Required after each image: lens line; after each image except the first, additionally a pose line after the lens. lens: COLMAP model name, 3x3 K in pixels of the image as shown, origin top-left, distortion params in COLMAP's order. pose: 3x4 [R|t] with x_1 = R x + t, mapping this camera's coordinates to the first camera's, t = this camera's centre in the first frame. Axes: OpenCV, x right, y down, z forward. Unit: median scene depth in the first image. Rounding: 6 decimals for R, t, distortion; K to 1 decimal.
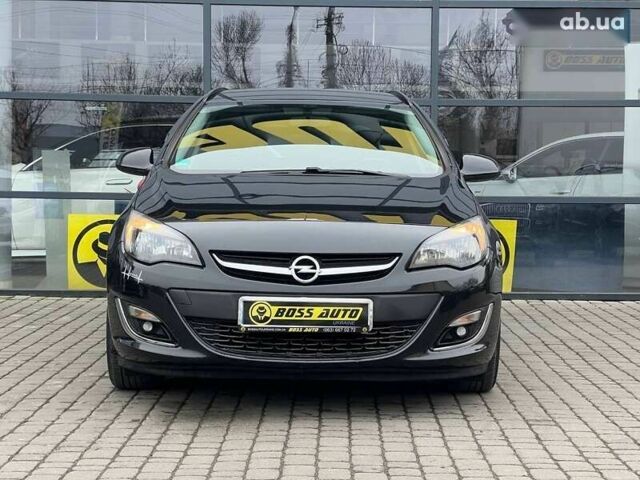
lens RADIAL K [[1371.7, 0, 318.4], [0, 1371.7, 242.8], [0, 0, 1]] dist [0.098585, 0.000000]
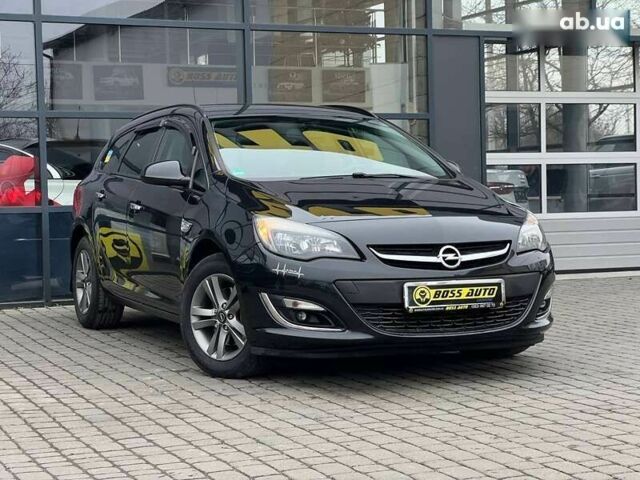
lens RADIAL K [[1371.7, 0, 320.9], [0, 1371.7, 241.7], [0, 0, 1]] dist [0.098585, 0.000000]
pose [[0.920417, -0.045248, 0.388310, -0.569422], [0.049351, 0.998781, -0.000592, 0.001496], [-0.387810, 0.019709, 0.921529, -0.045278]]
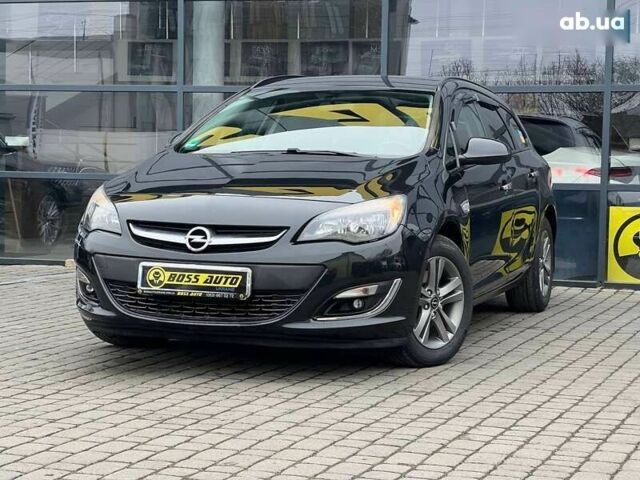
lens RADIAL K [[1371.7, 0, 315.4], [0, 1371.7, 243.2], [0, 0, 1]] dist [0.098585, 0.000000]
pose [[0.937276, 0.026945, -0.347544, 0.455837], [-0.026558, 0.999630, 0.005878, 0.013885], [0.347574, 0.003720, 0.937645, 0.012266]]
